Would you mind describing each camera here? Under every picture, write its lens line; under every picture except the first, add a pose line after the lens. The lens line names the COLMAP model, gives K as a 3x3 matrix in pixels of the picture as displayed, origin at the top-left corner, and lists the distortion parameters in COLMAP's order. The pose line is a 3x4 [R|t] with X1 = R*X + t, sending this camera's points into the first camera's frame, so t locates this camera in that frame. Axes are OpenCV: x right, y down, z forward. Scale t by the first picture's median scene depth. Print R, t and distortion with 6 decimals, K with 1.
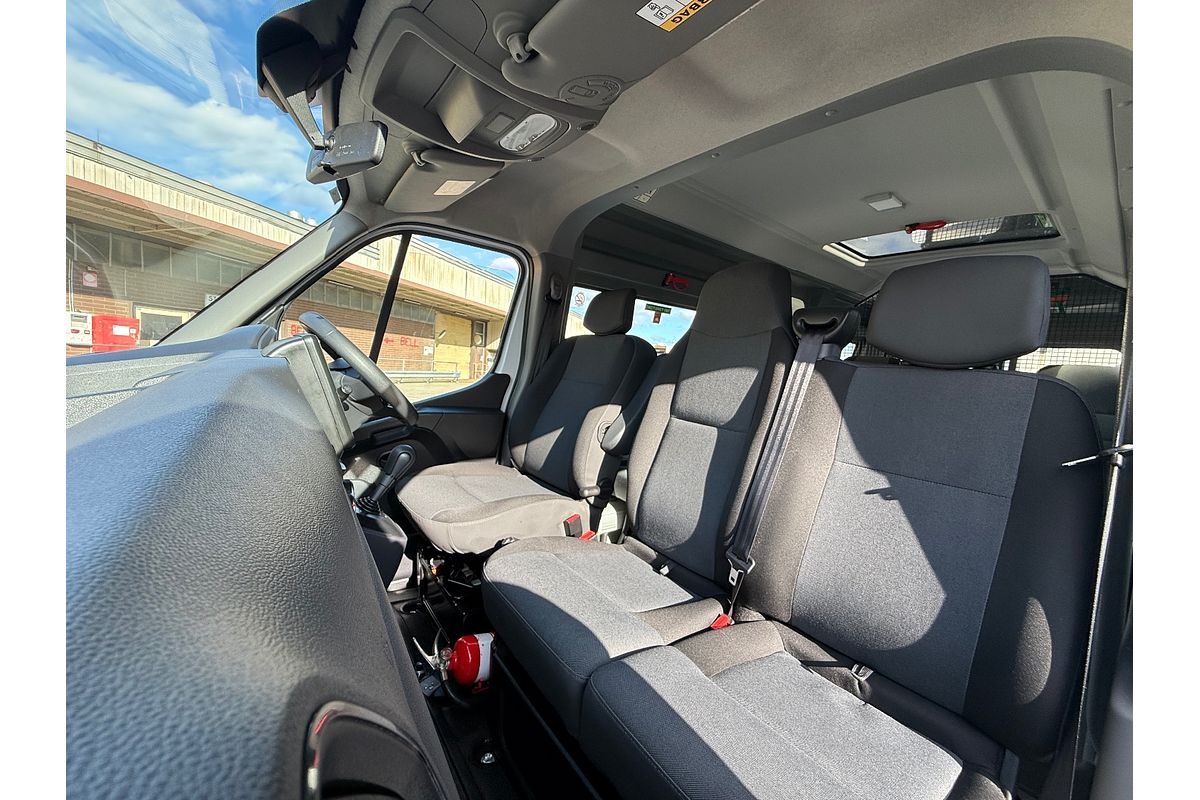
lens RADIAL K [[423.6, 0, 595.9], [0, 423.6, 393.6], [0, 0, 1]] dist [-0.000790, 0.000100]
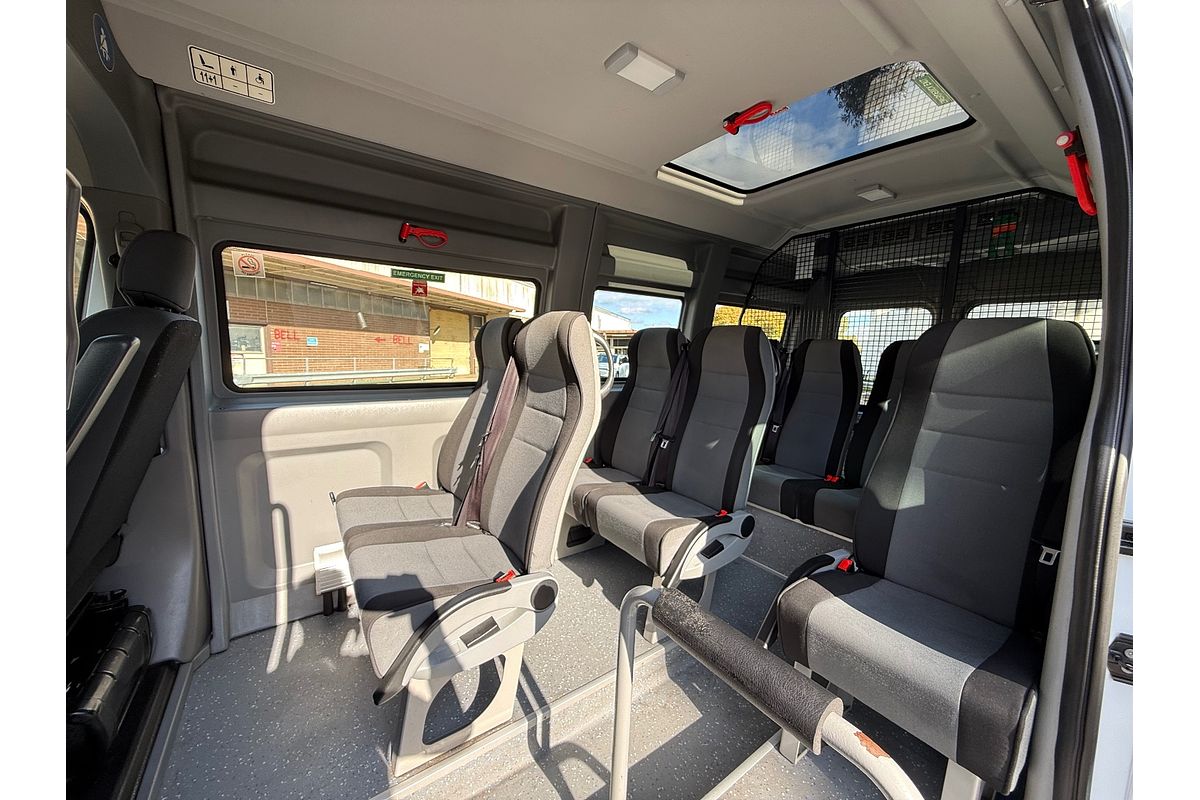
lens RADIAL K [[423.6, 0, 595.9], [0, 423.6, 393.6], [0, 0, 1]] dist [-0.000790, 0.000100]
pose [[0.997882, -0.048656, -0.043182, 0.393187], [0.049819, 0.998412, 0.026280, -0.003227], [0.041835, -0.028376, 0.998722, 0.240466]]
